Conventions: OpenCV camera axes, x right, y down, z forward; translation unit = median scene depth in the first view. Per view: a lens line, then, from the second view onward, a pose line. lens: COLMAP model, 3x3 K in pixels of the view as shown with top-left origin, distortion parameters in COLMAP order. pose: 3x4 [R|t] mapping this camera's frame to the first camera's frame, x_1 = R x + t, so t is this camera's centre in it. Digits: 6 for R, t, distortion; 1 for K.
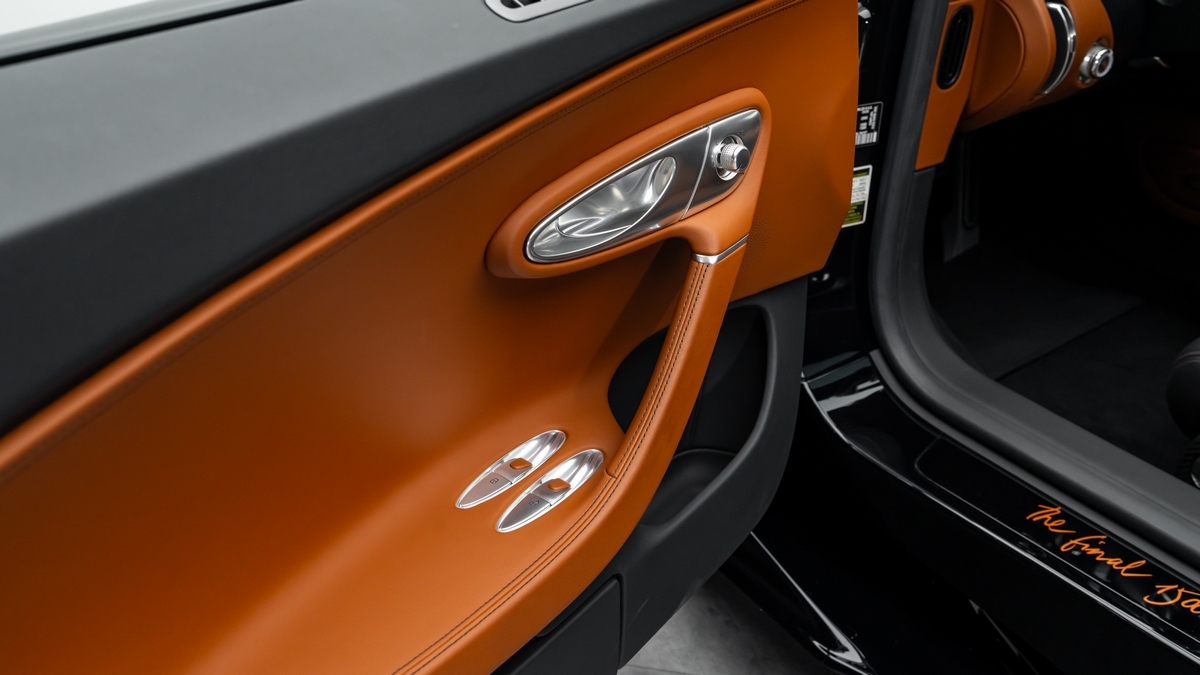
lens RADIAL K [[1098.5, 0, 600.0], [0, 1098.5, 337.5], [0, 0, 1]] dist [0.011900, 0.095989]
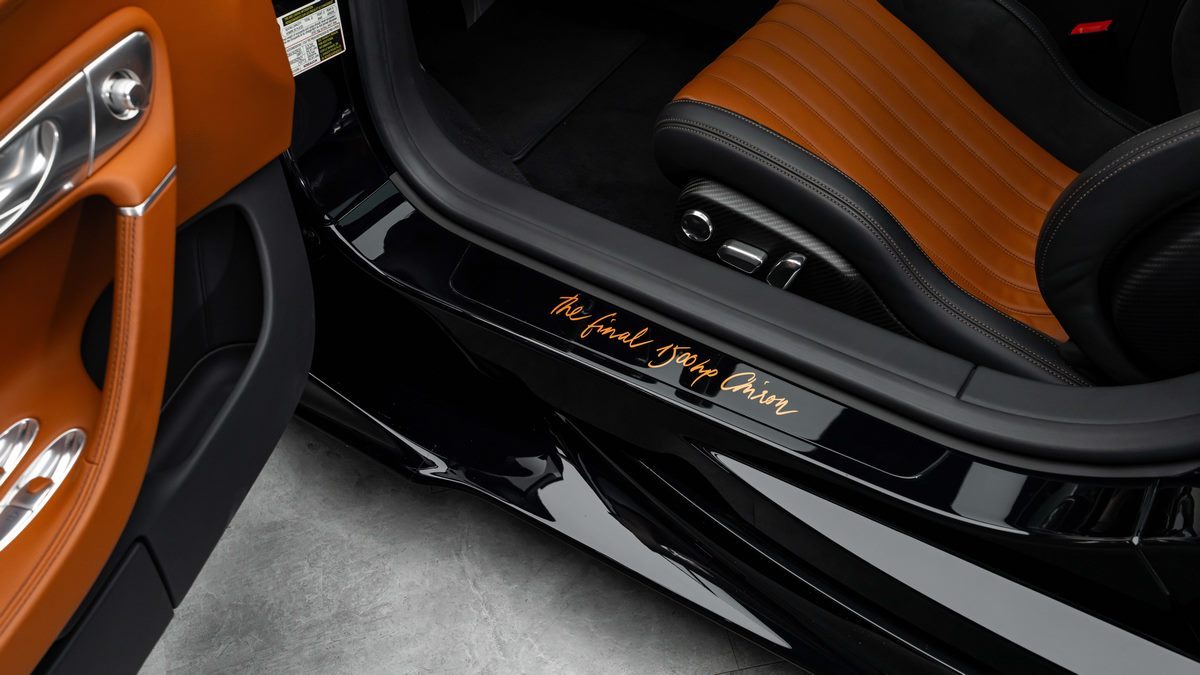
lens RADIAL K [[1098.5, 0, 600.0], [0, 1098.5, 337.5], [0, 0, 1]] dist [0.011900, 0.095989]
pose [[0.923458, -0.276509, 0.266025, 0.143513], [0.196344, 0.936197, 0.291519, -0.129246], [-0.329659, -0.216973, 0.918829, -0.023338]]
